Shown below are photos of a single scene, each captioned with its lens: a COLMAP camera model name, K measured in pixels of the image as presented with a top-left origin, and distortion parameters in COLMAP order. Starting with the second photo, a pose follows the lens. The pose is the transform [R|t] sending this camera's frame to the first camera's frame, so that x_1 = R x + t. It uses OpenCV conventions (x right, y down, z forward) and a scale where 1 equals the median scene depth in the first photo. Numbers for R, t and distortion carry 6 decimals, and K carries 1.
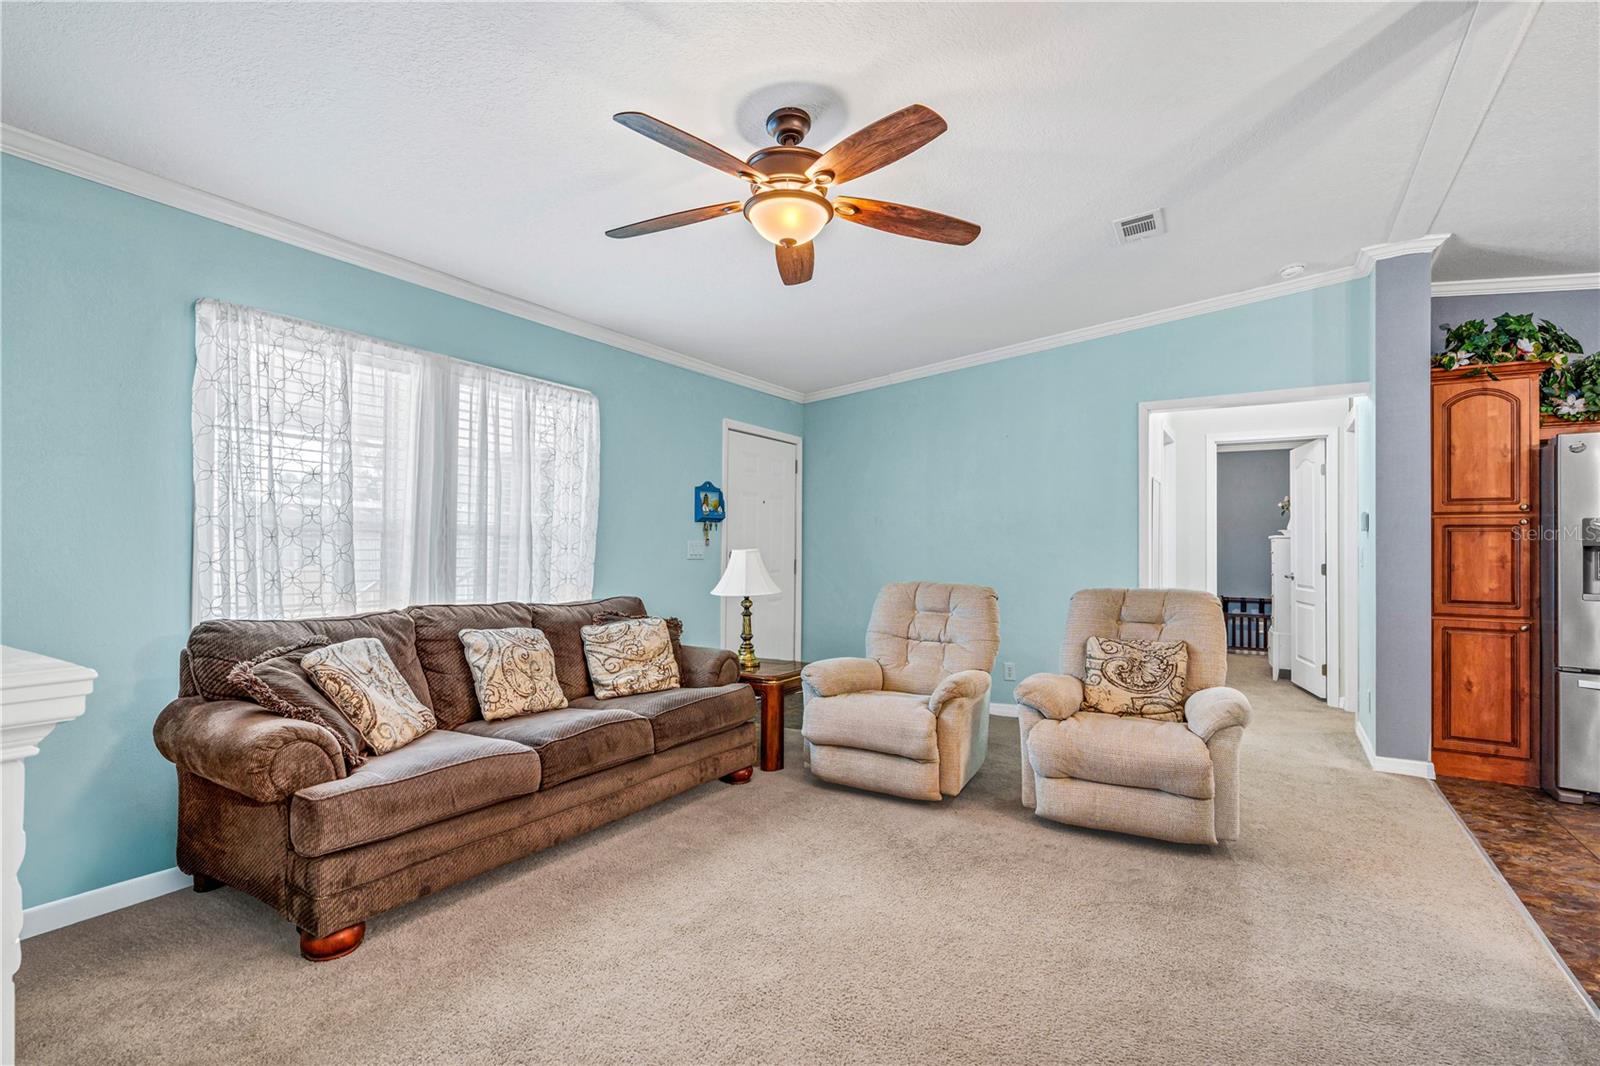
lens RADIAL K [[731.9, 0, 808.6], [0, 731.9, 537.1], [0, 0, 1]] dist [-0.001810, 0.000249]
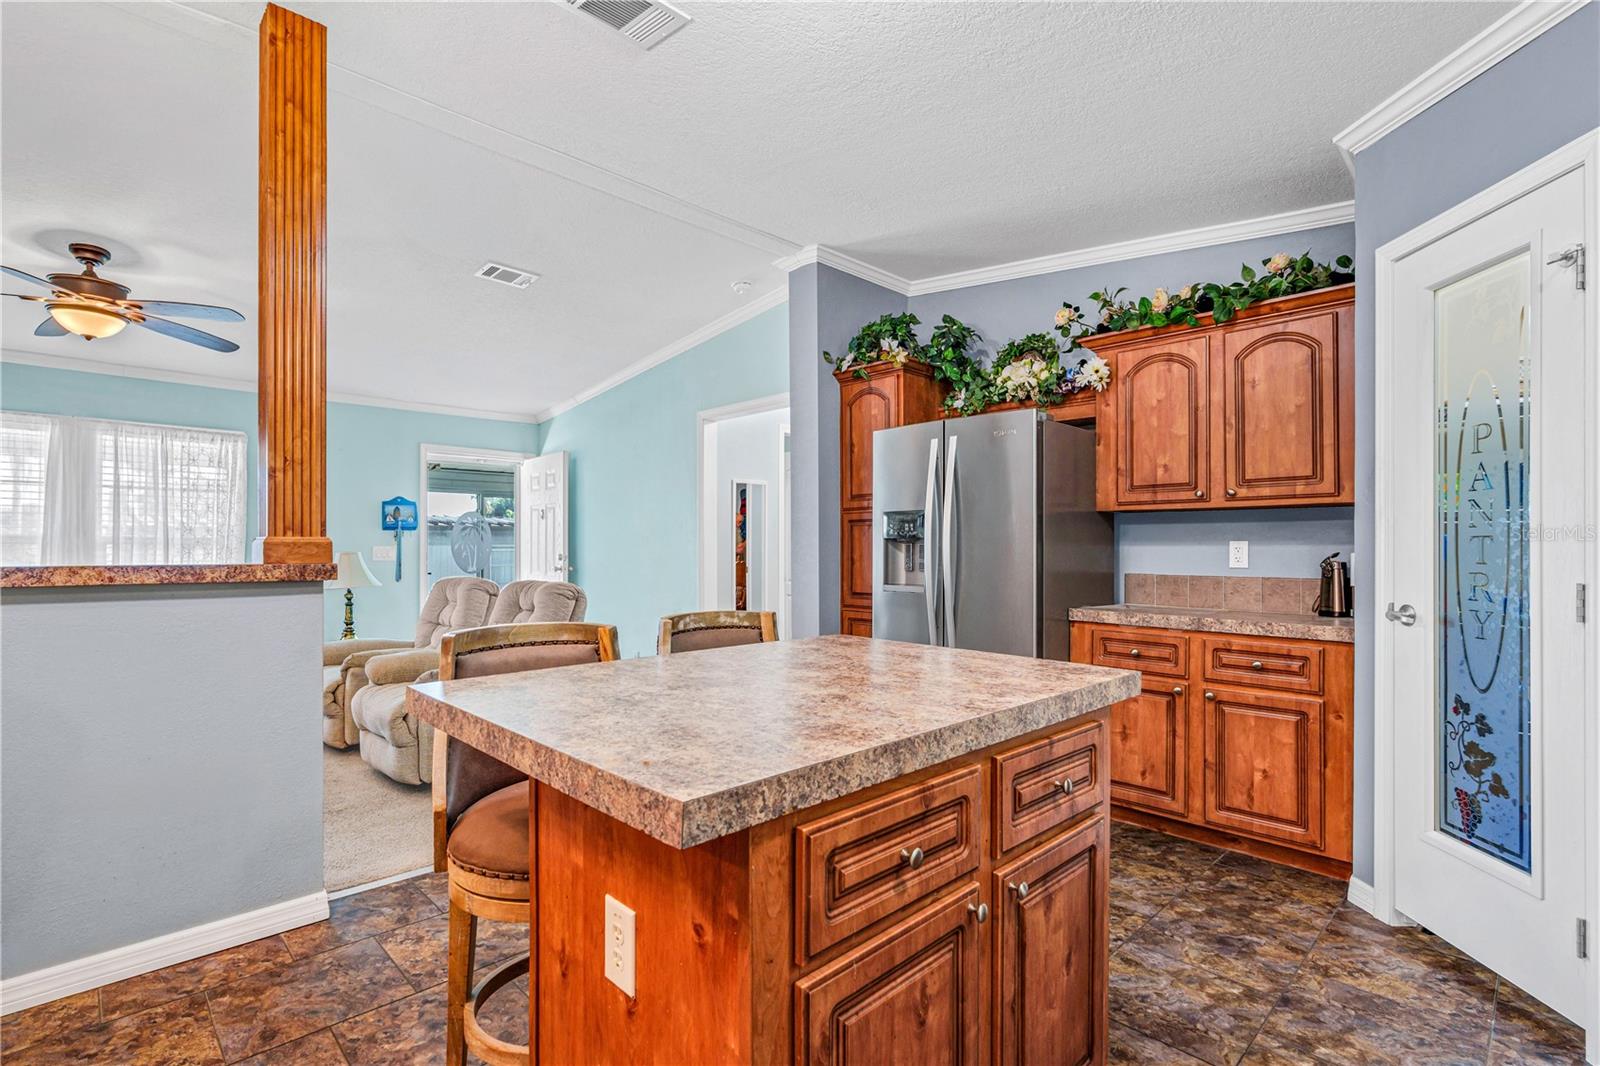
lens RADIAL K [[749.2, 0, 799.0], [0, 749.2, 555.6], [0, 0, 1]] dist [-0.005172, 0.000575]
pose [[0.972107, -0.012010, -0.234229, 1.078302], [0.016831, 0.999685, 0.018595, 0.013222], [0.233932, -0.022018, 0.972004, -0.062129]]
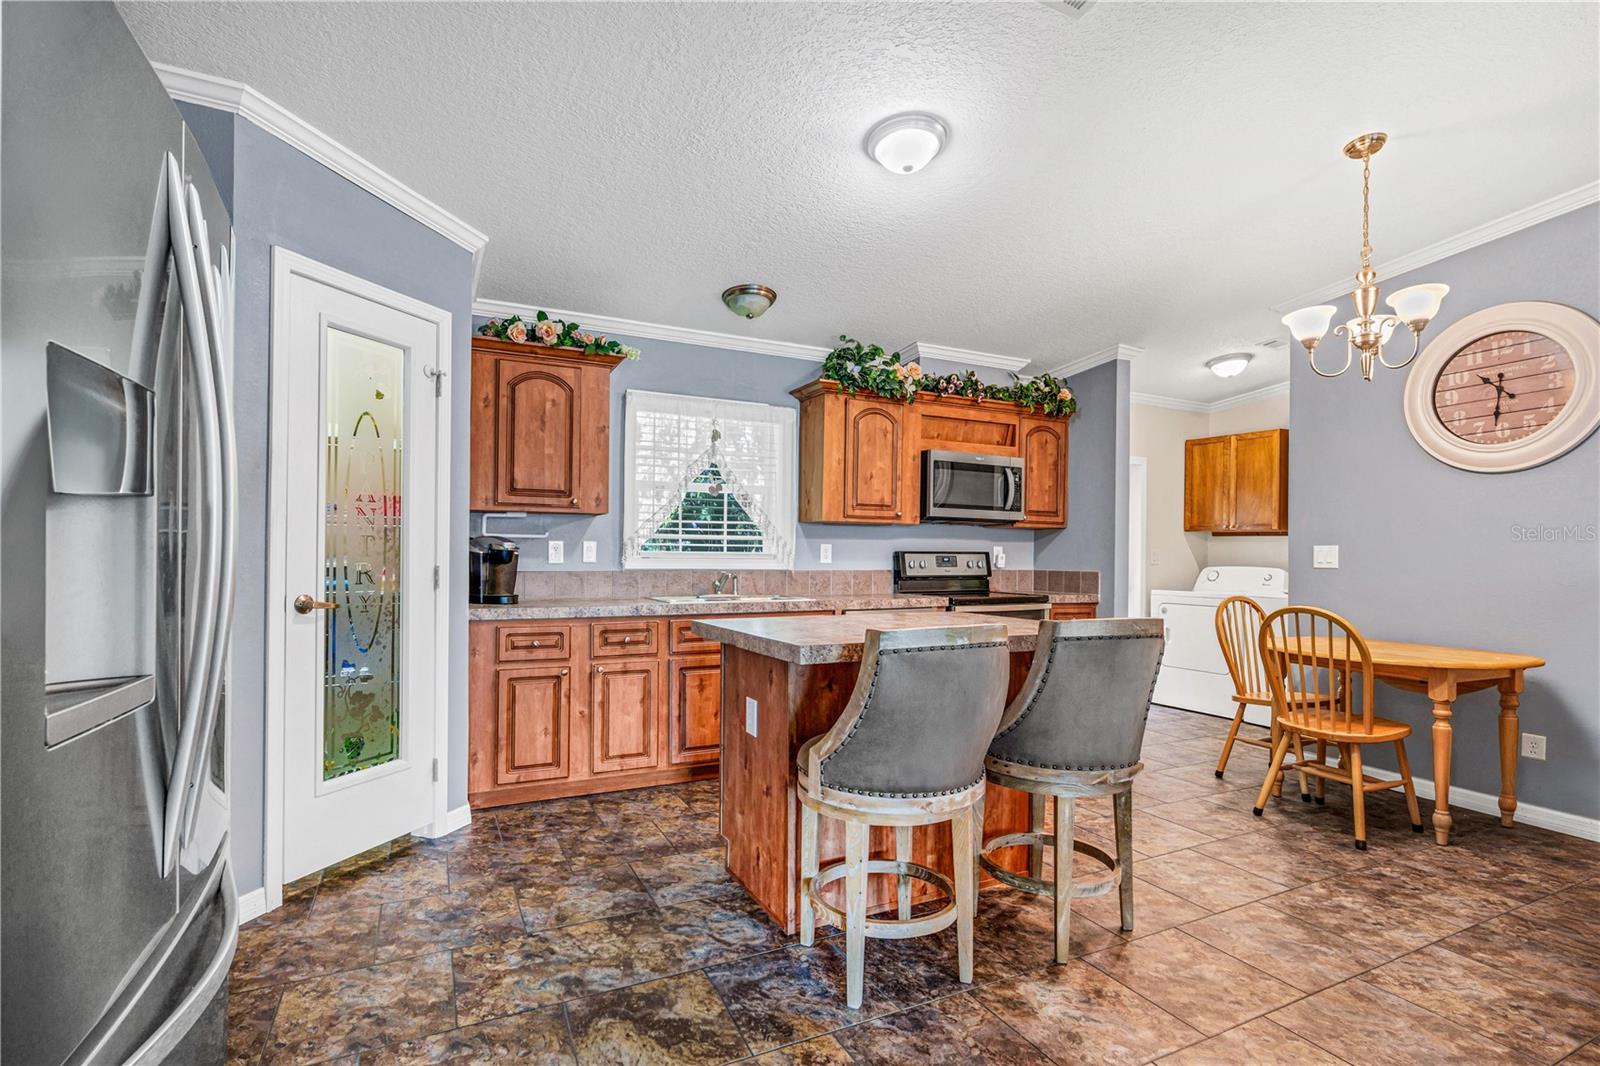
lens RADIAL K [[749.2, 0, 799.0], [0, 749.2, 555.6], [0, 0, 1]] dist [-0.005172, 0.000575]
pose [[-0.856870, -0.021770, 0.515072, 0.704749], [-0.027208, 0.999625, -0.003012, 0.027369], [-0.514814, -0.016595, -0.857142, 0.957170]]
